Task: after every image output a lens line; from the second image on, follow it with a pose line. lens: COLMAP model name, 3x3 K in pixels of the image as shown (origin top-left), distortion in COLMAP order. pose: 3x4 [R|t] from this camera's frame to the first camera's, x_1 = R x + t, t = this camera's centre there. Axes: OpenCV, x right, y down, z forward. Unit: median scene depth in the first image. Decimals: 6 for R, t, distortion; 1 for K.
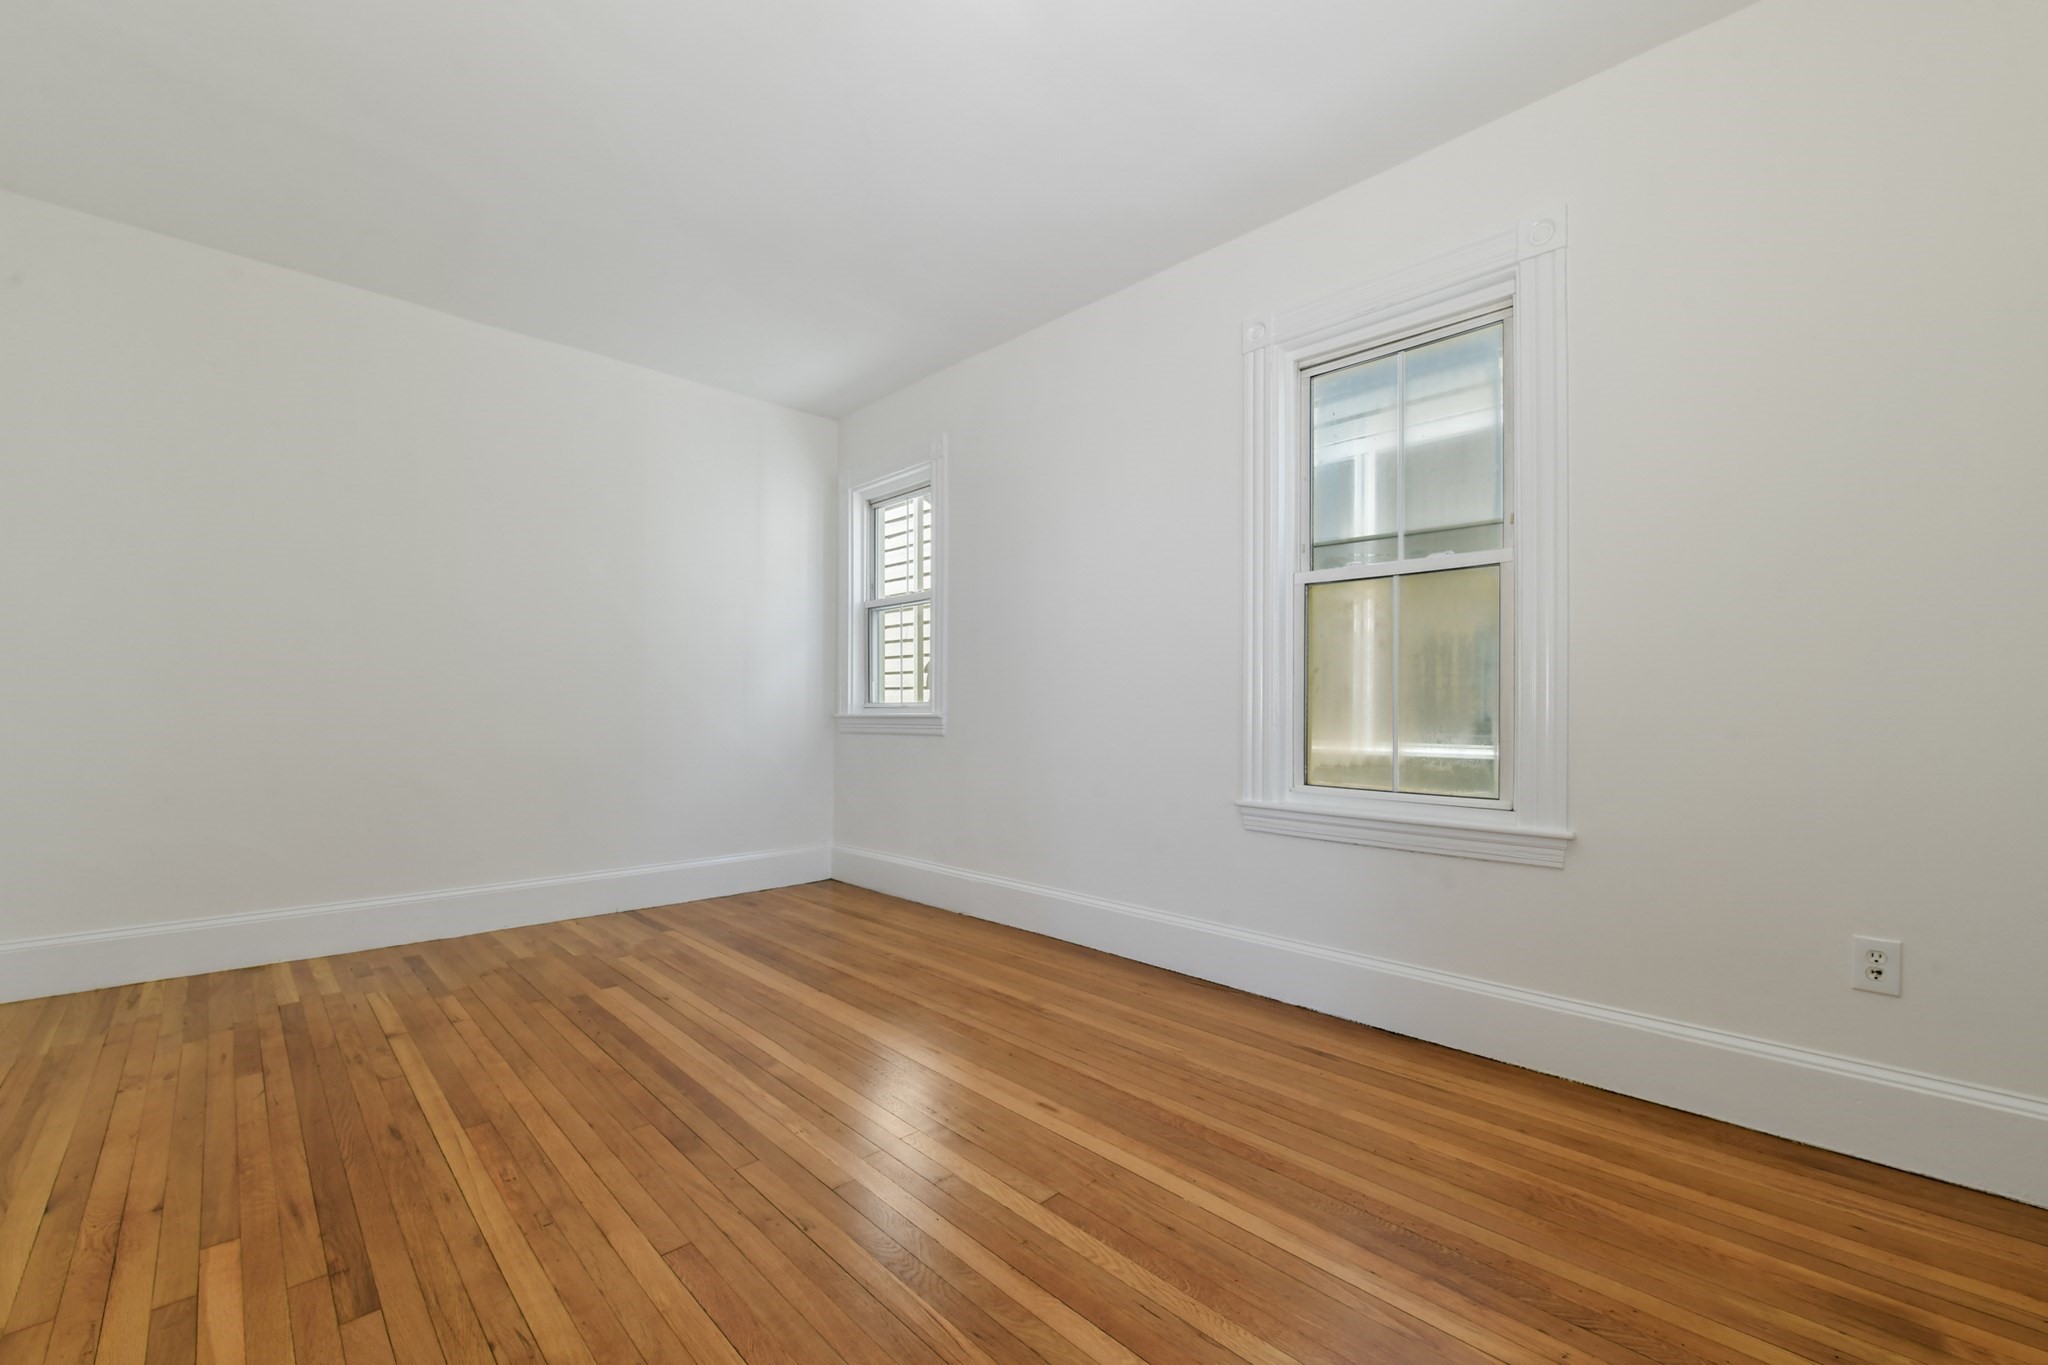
lens RADIAL K [[832.2, 0, 1032.1], [0, 832.2, 688.1], [0, 0, 1]] dist [-0.010203, 0.000123]
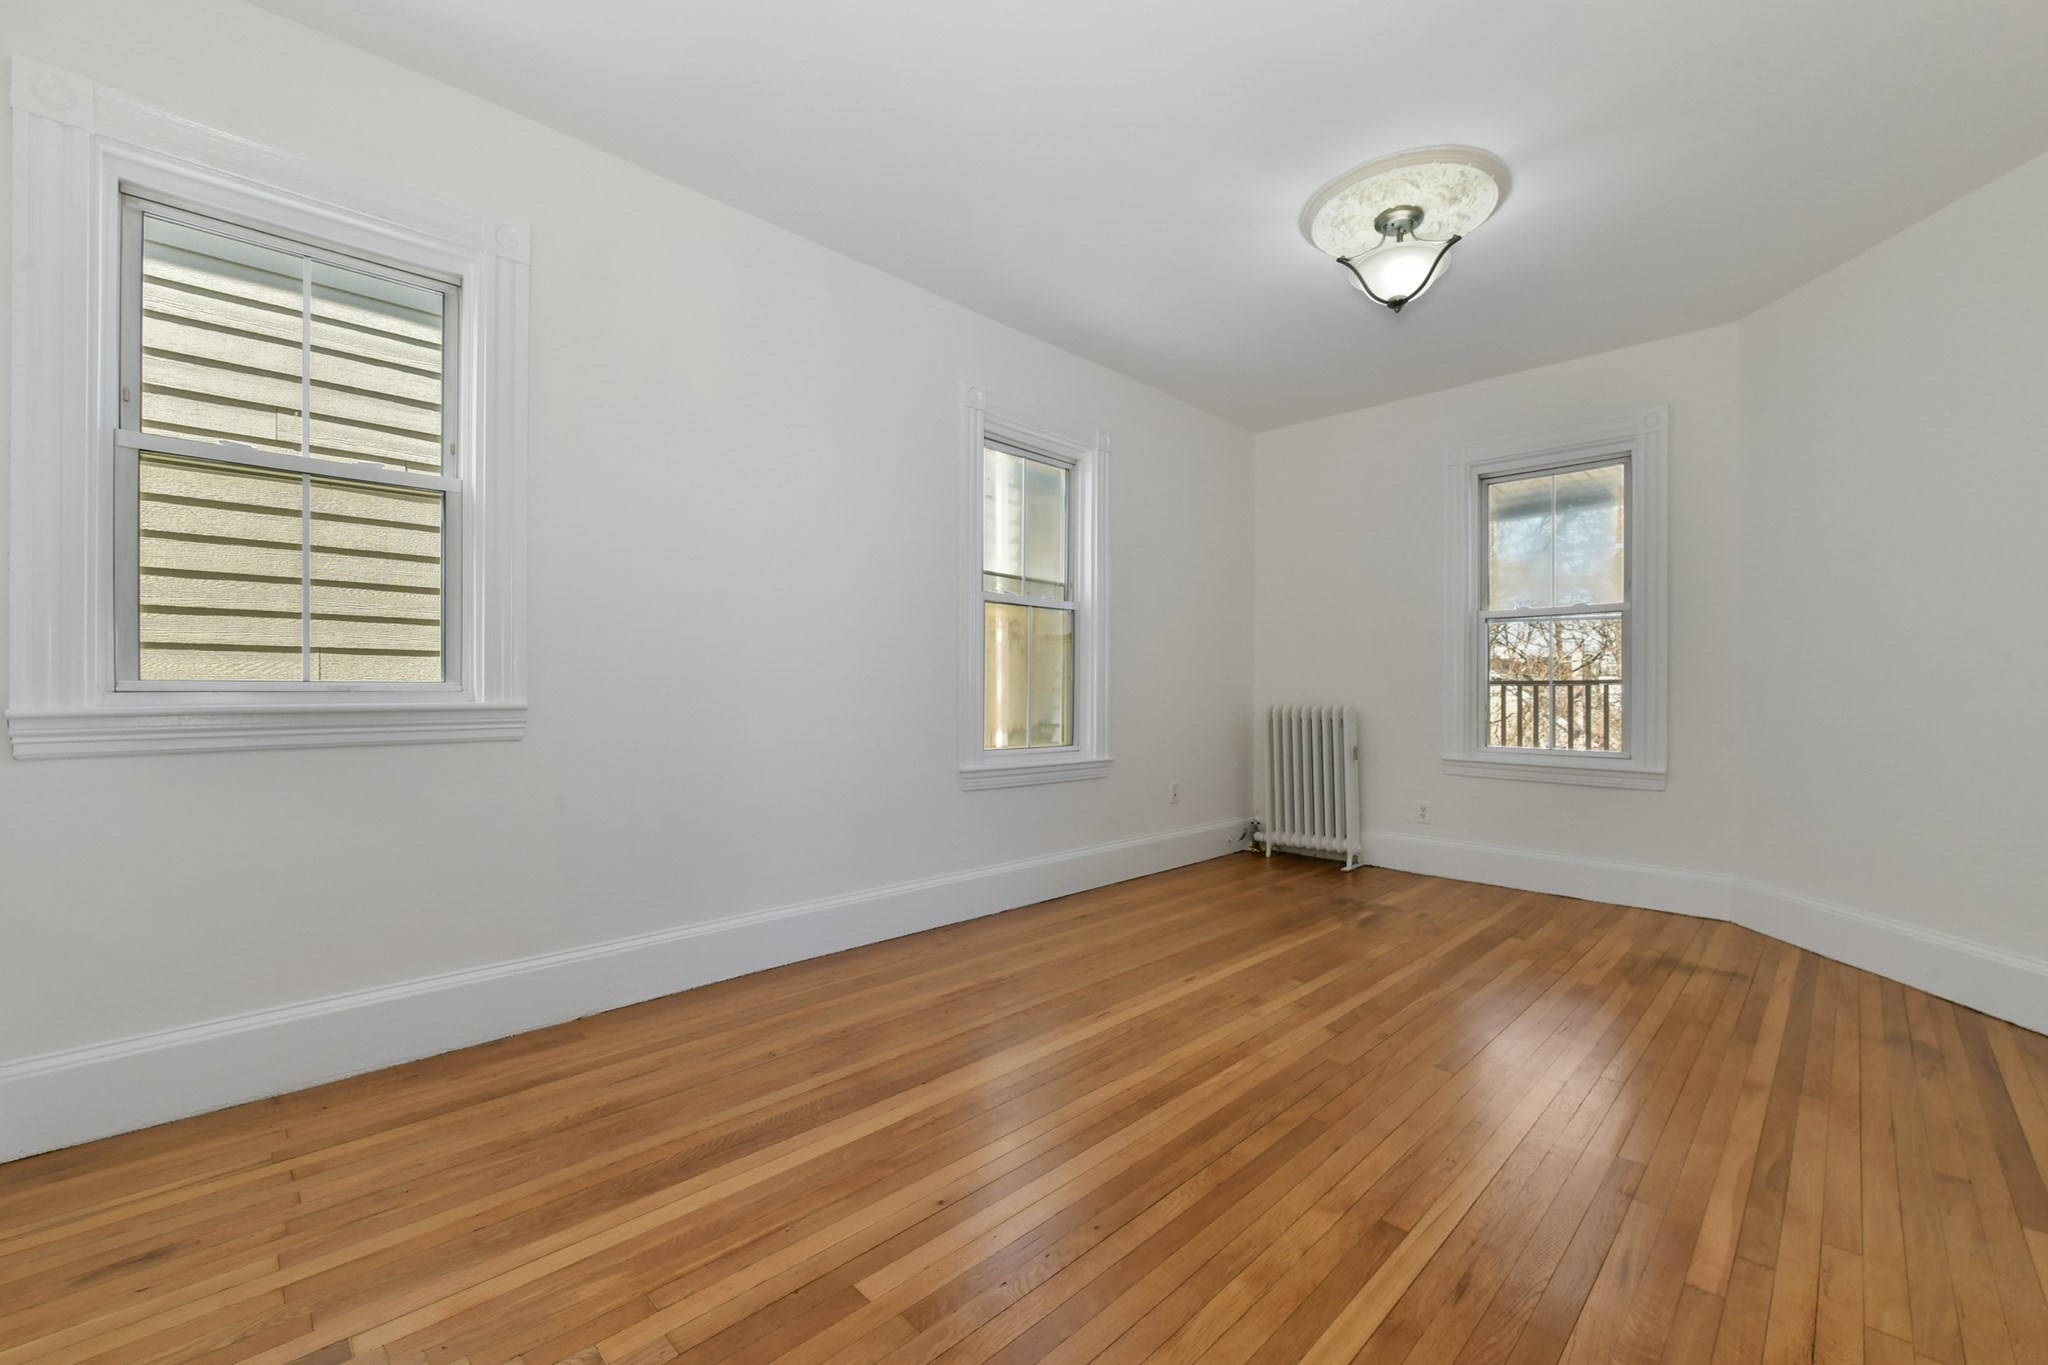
lens RADIAL K [[832.2, 0, 1028.3], [0, 832.2, 690.0], [0, 0, 1]] dist [-0.010203, 0.000123]
pose [[-0.007846, -0.003170, 0.999964, -1.038371], [-0.032402, 0.999471, 0.002914, 0.014066], [-0.999444, -0.032378, -0.007944, 0.974250]]
